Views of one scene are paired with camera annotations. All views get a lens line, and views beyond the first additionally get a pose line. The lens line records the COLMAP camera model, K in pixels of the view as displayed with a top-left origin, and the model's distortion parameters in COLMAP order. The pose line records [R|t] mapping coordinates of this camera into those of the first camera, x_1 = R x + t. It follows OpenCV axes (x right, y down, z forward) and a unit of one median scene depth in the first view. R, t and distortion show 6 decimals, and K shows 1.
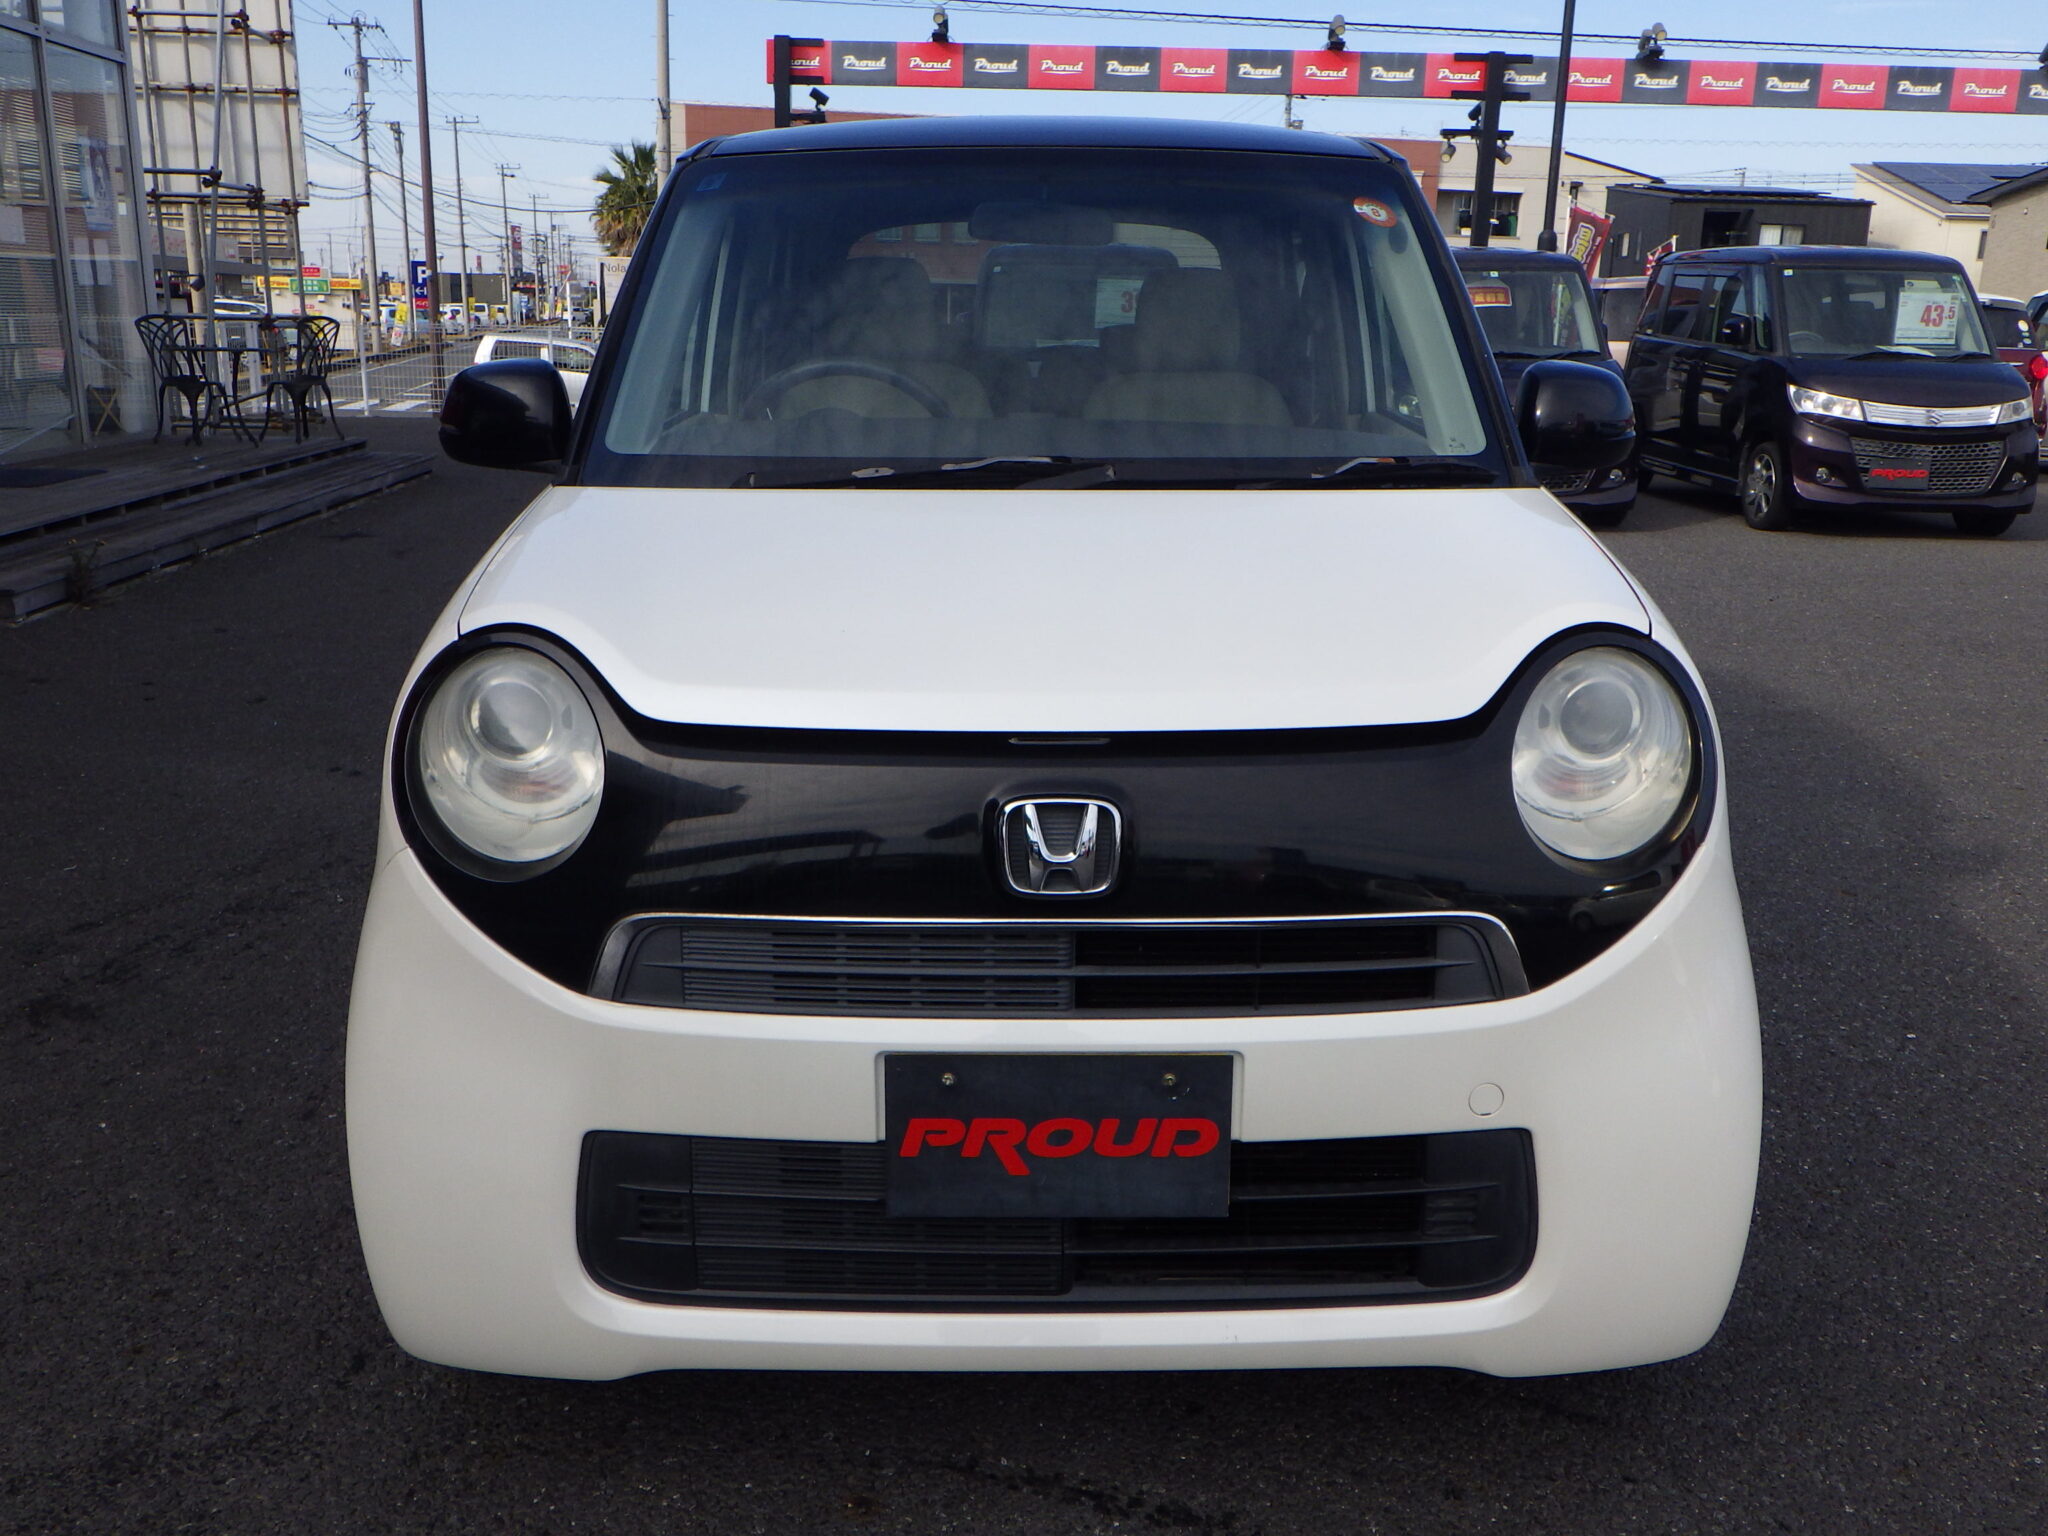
lens RADIAL K [[1689.9, 0, 1024.0], [0, 1689.9, 768.0], [0, 0, 1]] dist [0.012847, -0.032027]
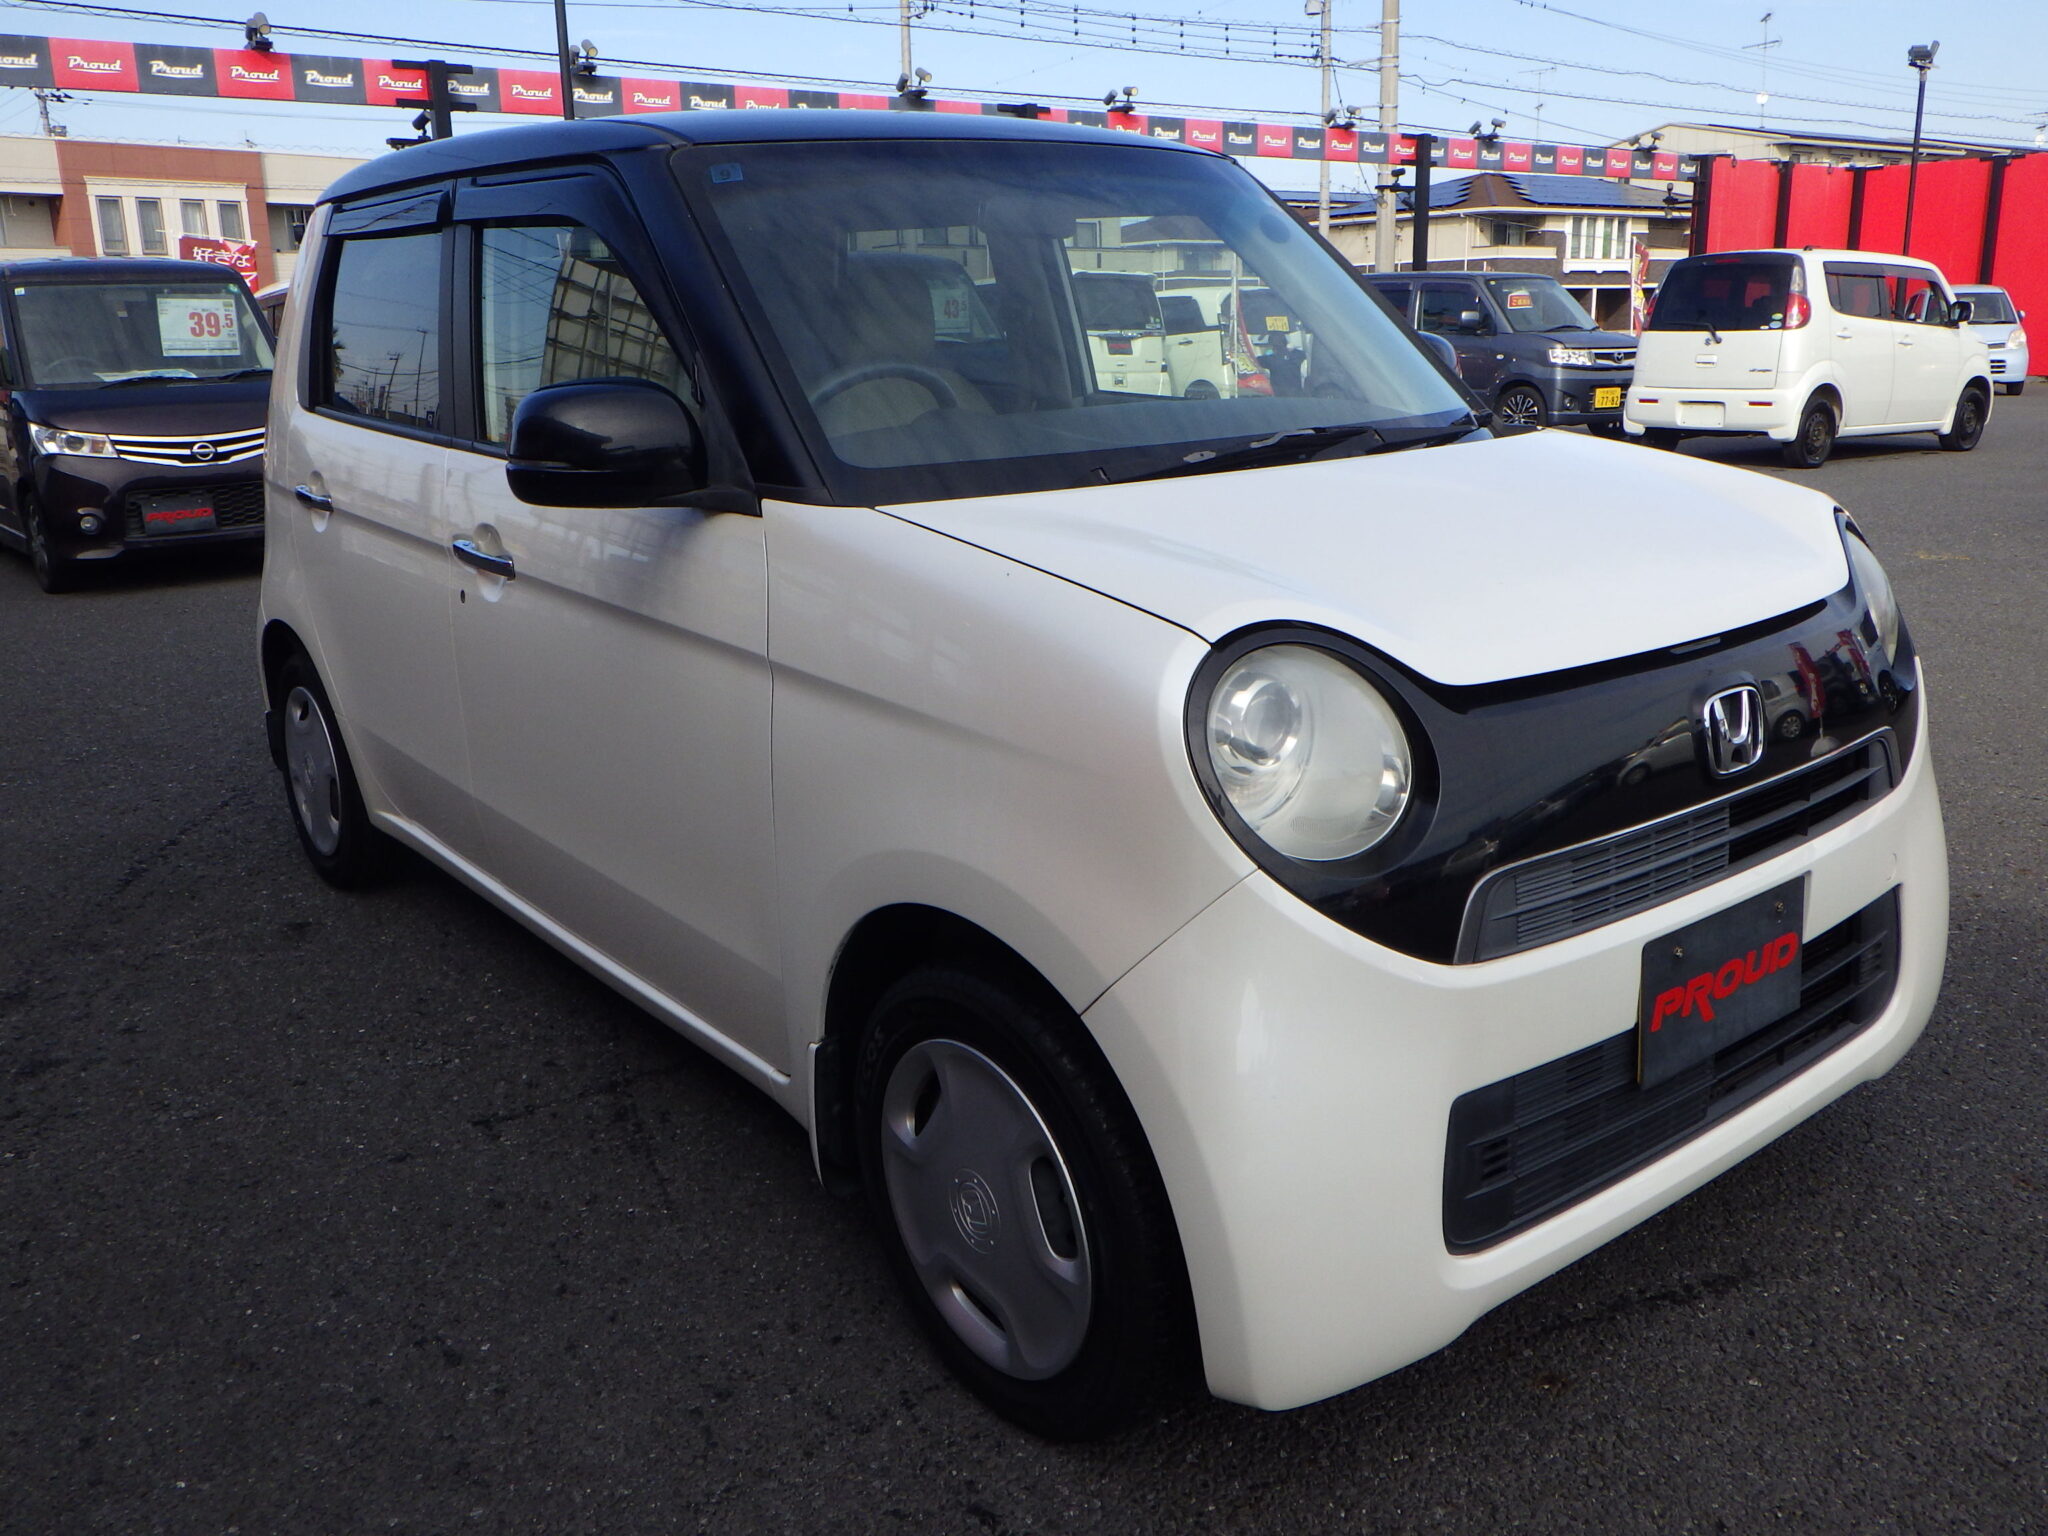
lens RADIAL K [[1689.9, 0, 1024.0], [0, 1689.9, 768.0], [0, 0, 1]] dist [0.012847, -0.032027]
pose [[0.791522, -0.191514, 0.580357, -0.161965], [0.195749, 0.979048, 0.056106, -0.013909], [-0.578943, 0.069195, 0.812427, 0.049685]]
